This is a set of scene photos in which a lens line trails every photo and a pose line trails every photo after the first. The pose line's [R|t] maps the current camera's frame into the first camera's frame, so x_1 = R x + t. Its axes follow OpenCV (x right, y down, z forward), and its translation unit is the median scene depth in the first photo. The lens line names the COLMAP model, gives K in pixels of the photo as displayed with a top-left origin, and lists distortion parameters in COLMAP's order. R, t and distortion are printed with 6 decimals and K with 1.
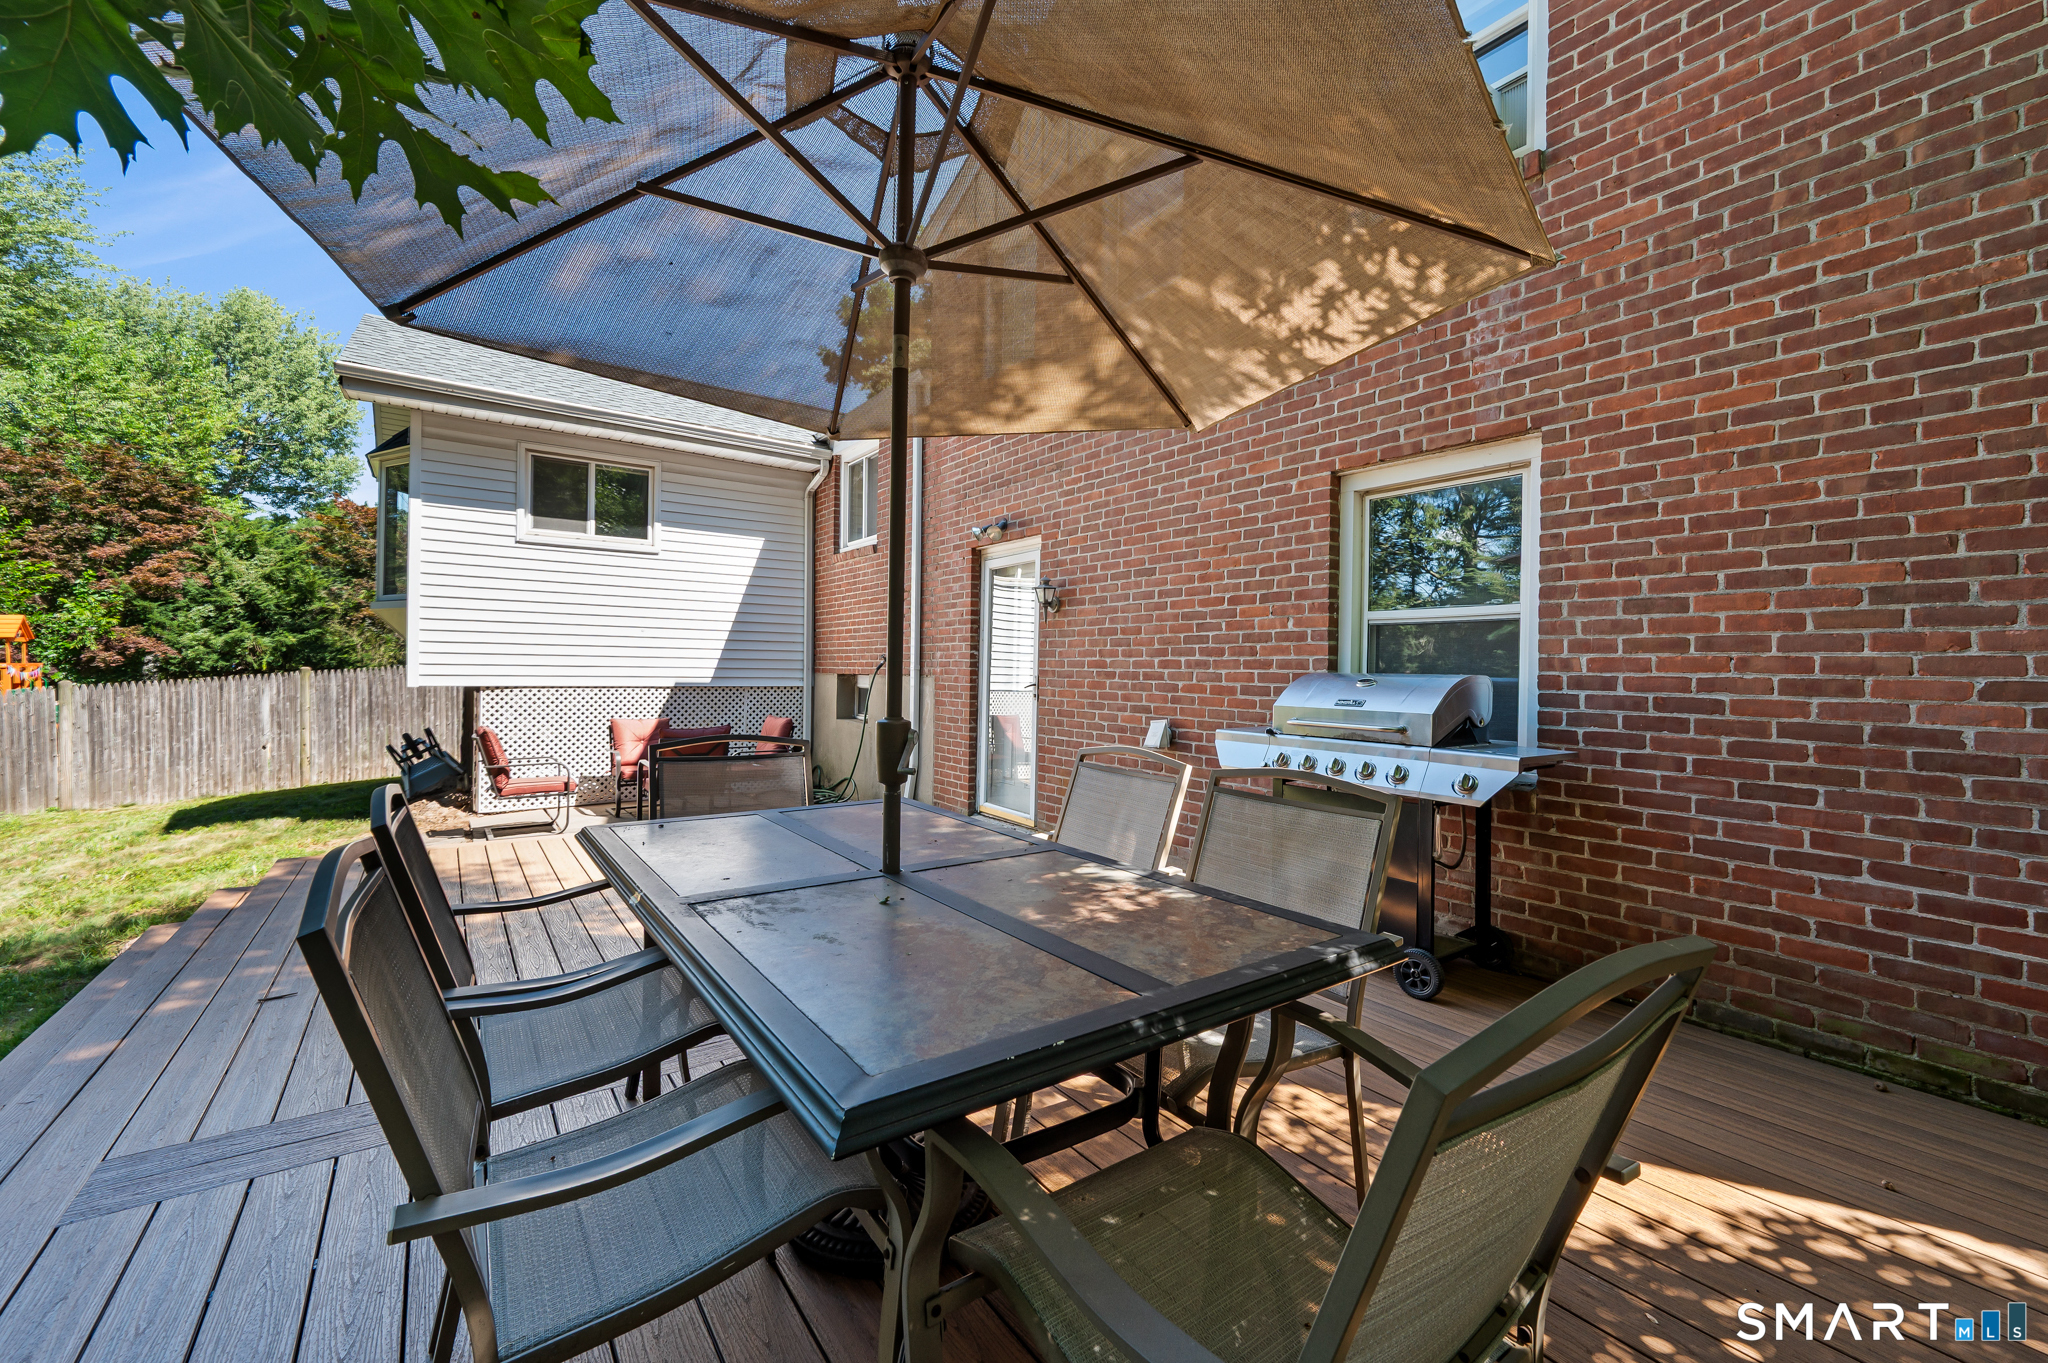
lens RADIAL K [[825.8, 0, 1039.1], [0, 825.8, 670.2], [0, 0, 1]] dist [0.004518, 0.000121]
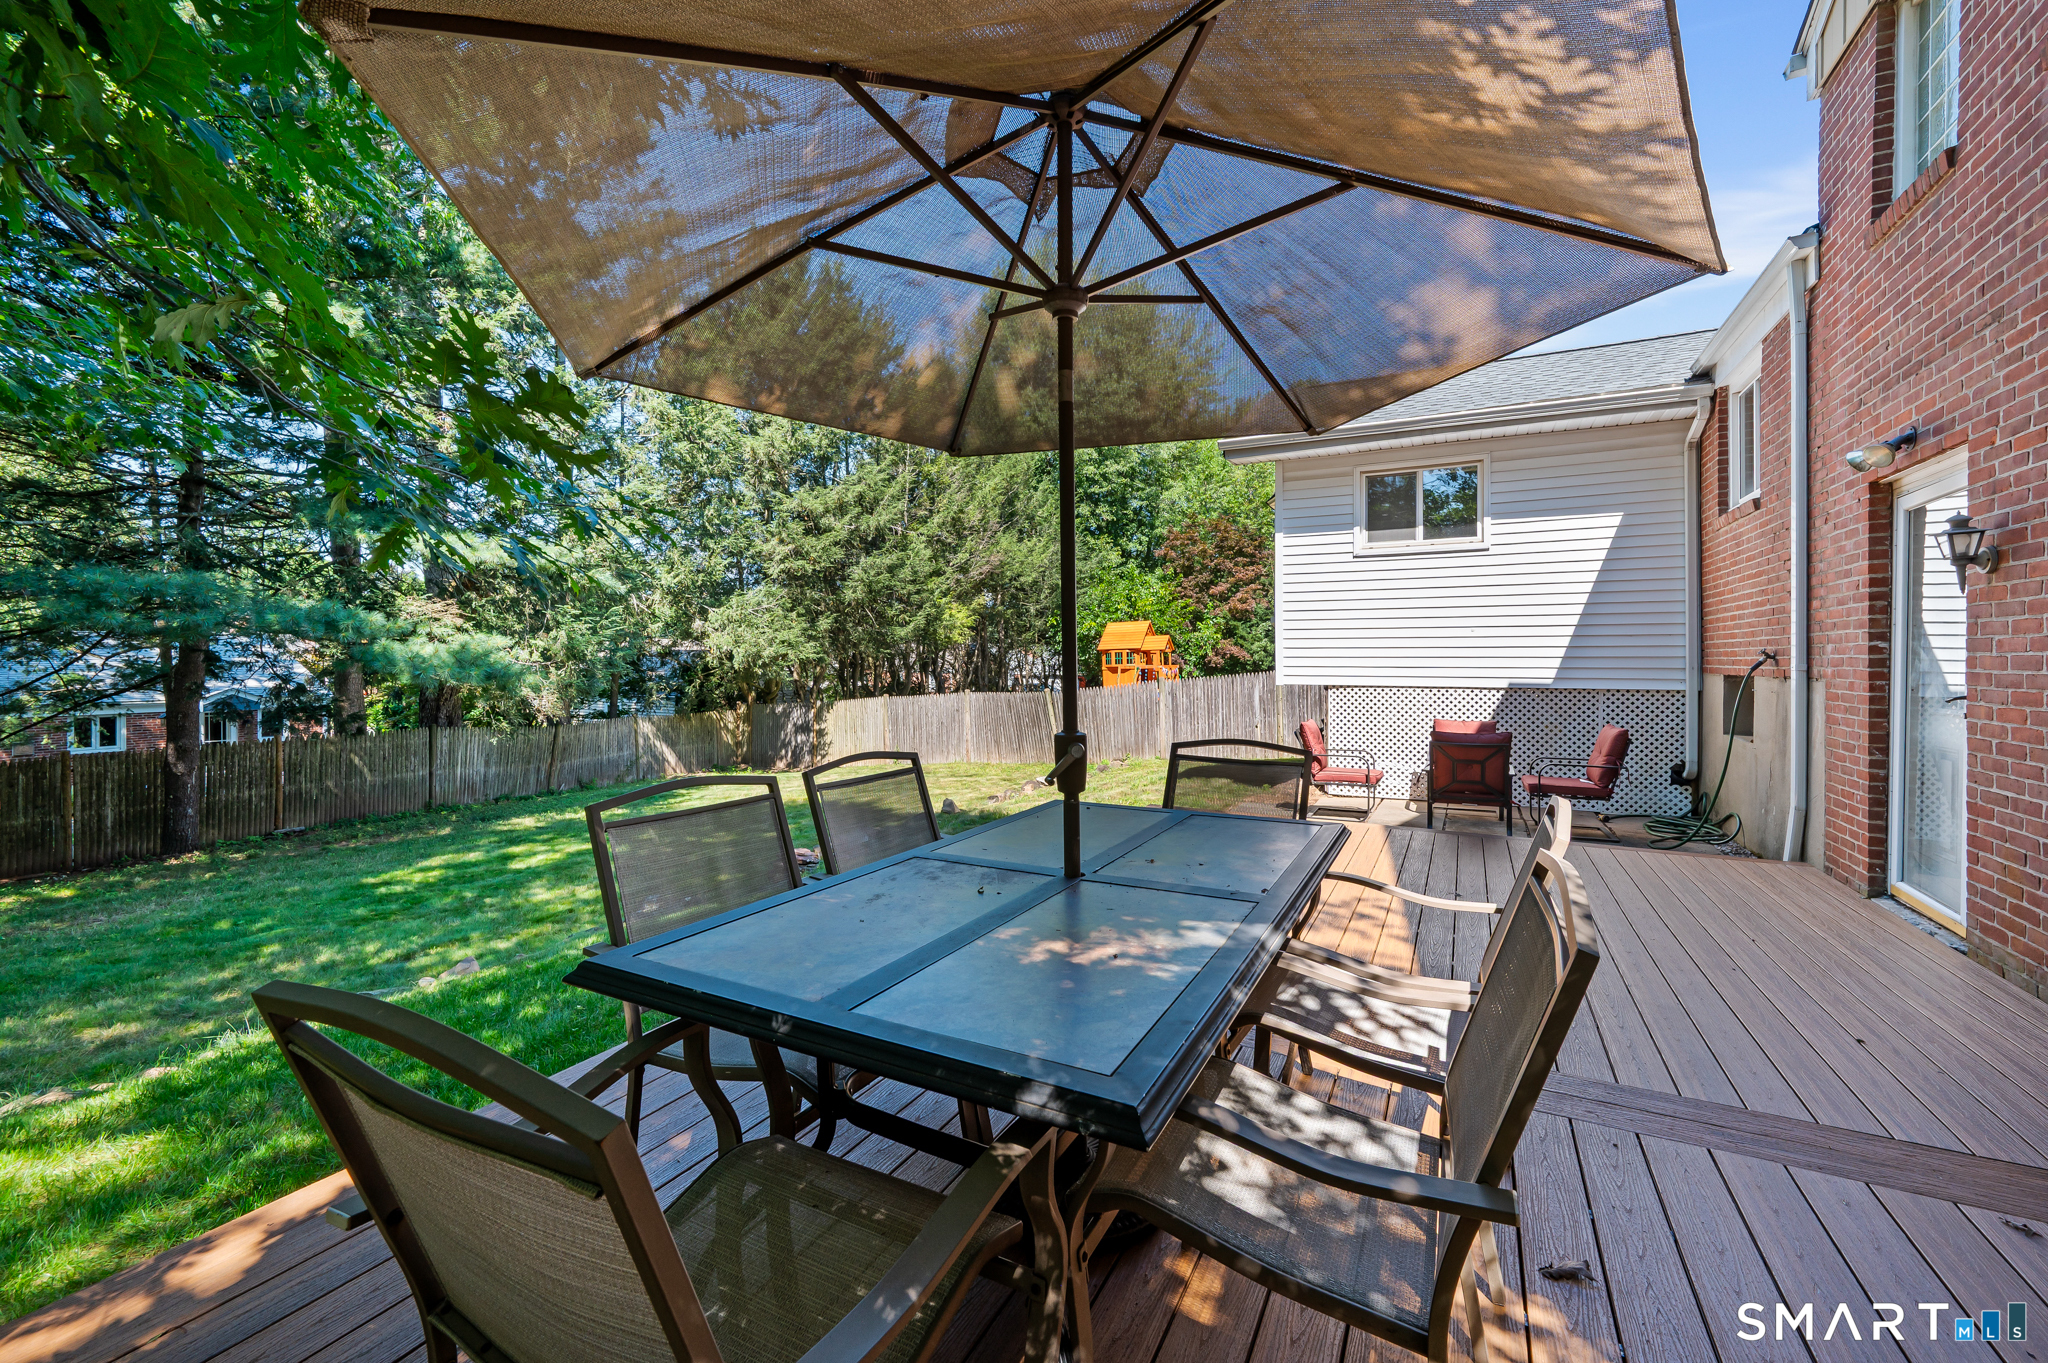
lens RADIAL K [[825.8, 0, 1039.3], [0, 825.8, 669.7], [0, 0, 1]] dist [0.004518, 0.000121]
pose [[0.458920, -0.001997, -0.888475, 0.178313], [0.005259, 0.999986, 0.000468, -0.004970], [0.888462, -0.004887, 0.458924, 0.113569]]
